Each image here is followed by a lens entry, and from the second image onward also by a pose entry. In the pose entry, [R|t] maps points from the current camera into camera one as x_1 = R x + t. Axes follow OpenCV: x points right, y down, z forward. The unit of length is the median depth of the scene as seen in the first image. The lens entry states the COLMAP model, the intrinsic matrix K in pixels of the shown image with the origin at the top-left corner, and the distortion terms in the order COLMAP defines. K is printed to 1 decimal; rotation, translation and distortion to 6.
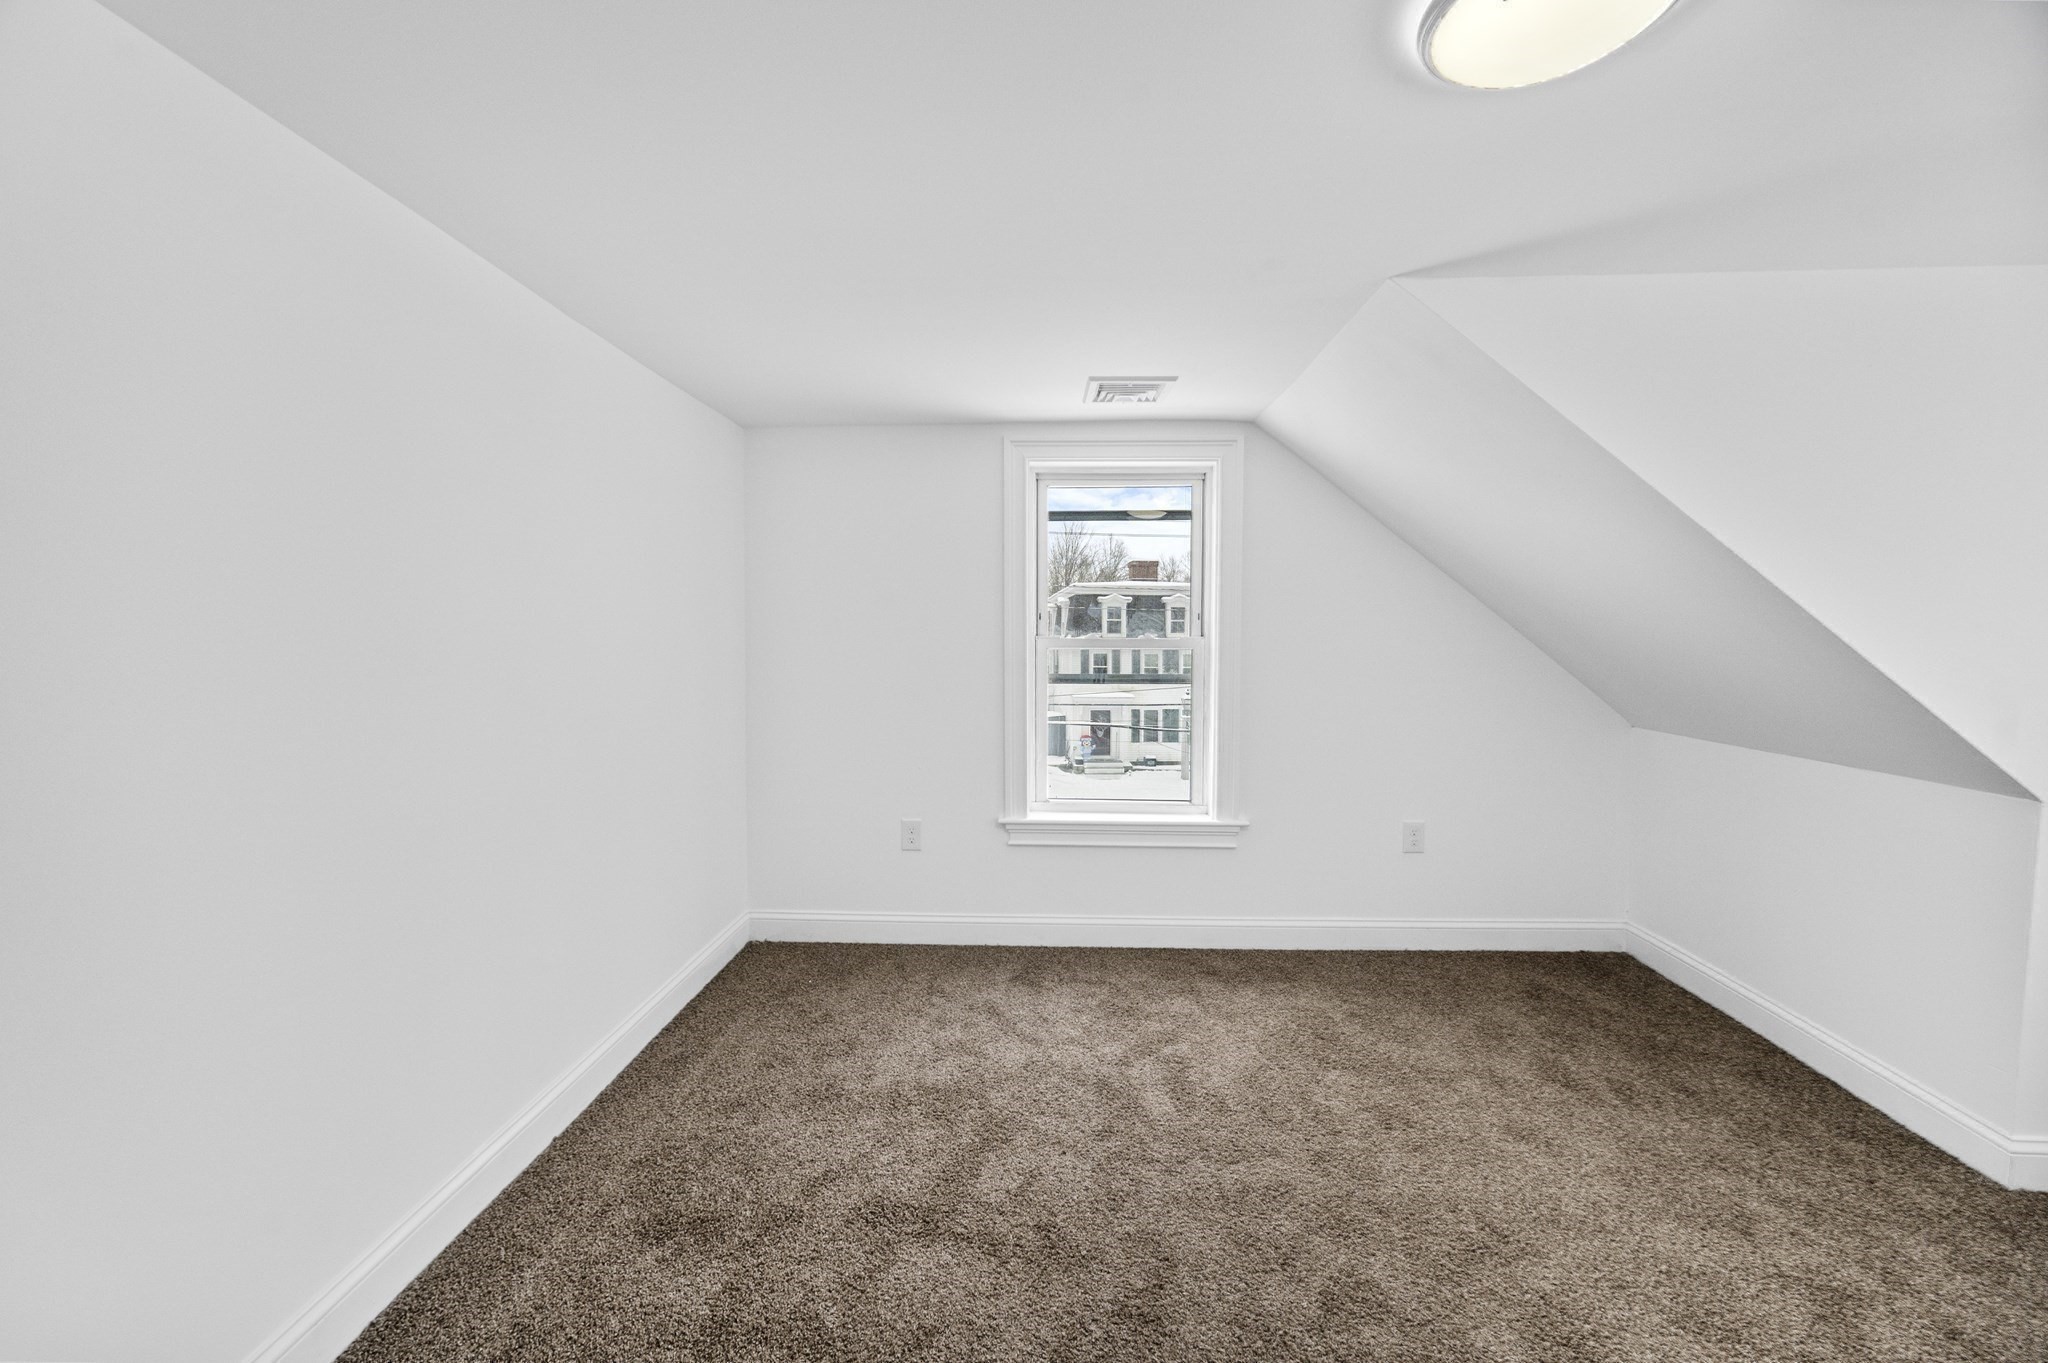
lens RADIAL K [[834.8, 0, 1004.6], [0, 834.8, 663.5], [0, 0, 1]] dist [-0.003630, 0.000623]
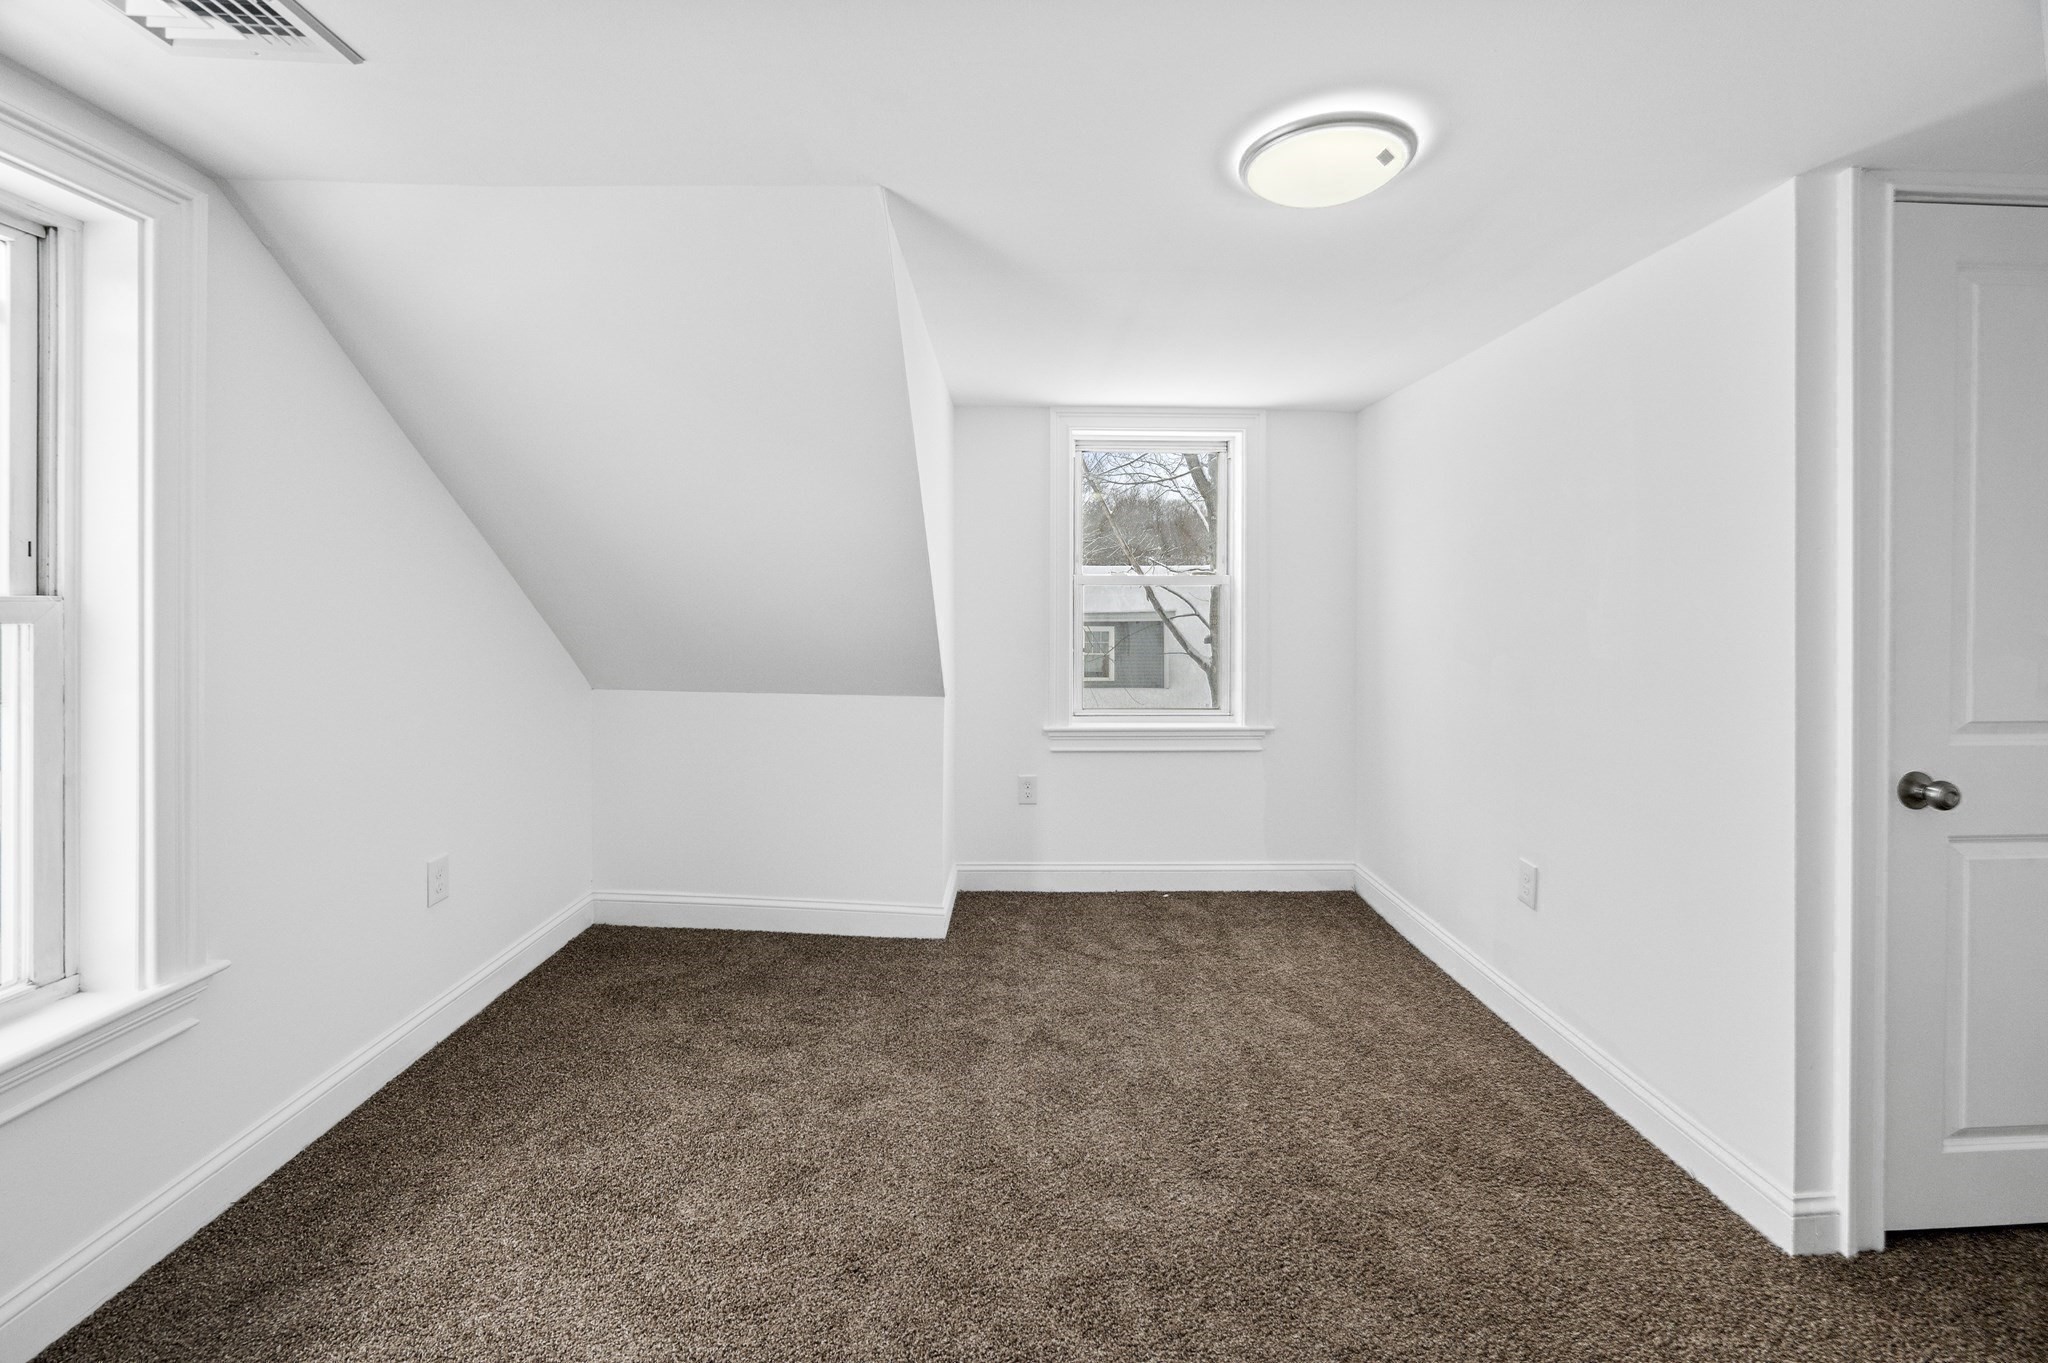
lens RADIAL K [[834.8, 0, 1042.2], [0, 834.8, 604.5], [0, 0, 1]] dist [-0.003630, 0.000623]
pose [[-0.069133, -0.008184, 0.997574, -0.319158], [0.030257, 0.999489, 0.010297, -0.021877], [-0.997148, 0.030896, -0.068850, 0.689017]]
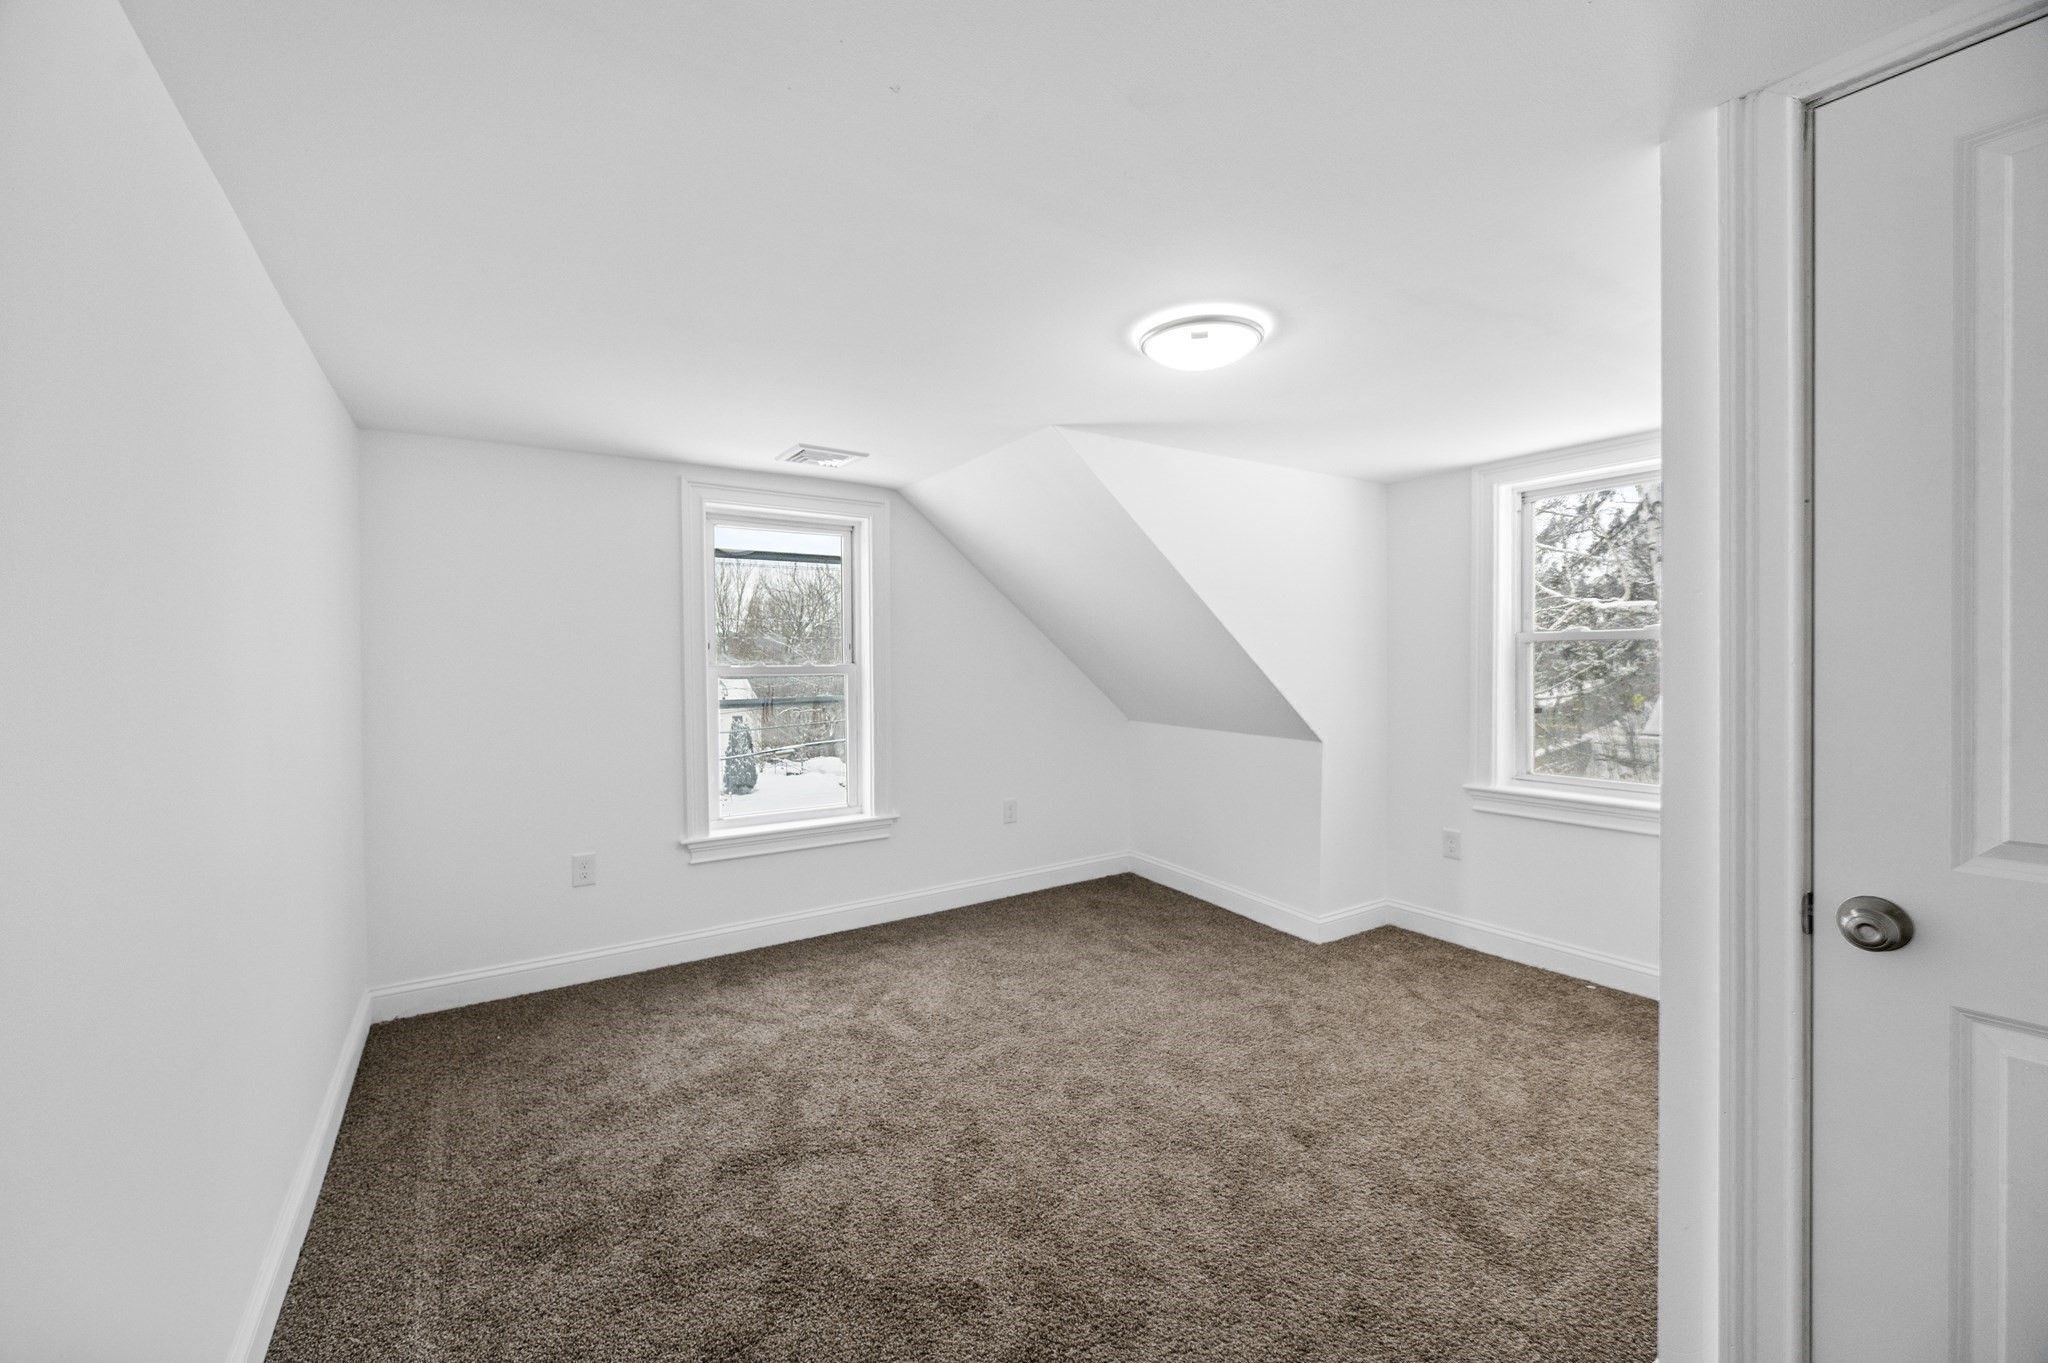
lens RADIAL K [[834.8, 0, 1031.2], [0, 834.8, 669.8], [0, 0, 1]] dist [-0.003630, 0.000623]
pose [[0.802573, -0.014426, 0.596380, -0.362040], [0.029882, 0.999425, -0.016037, 0.004380], [-0.595805, 0.030692, 0.802542, -0.134602]]
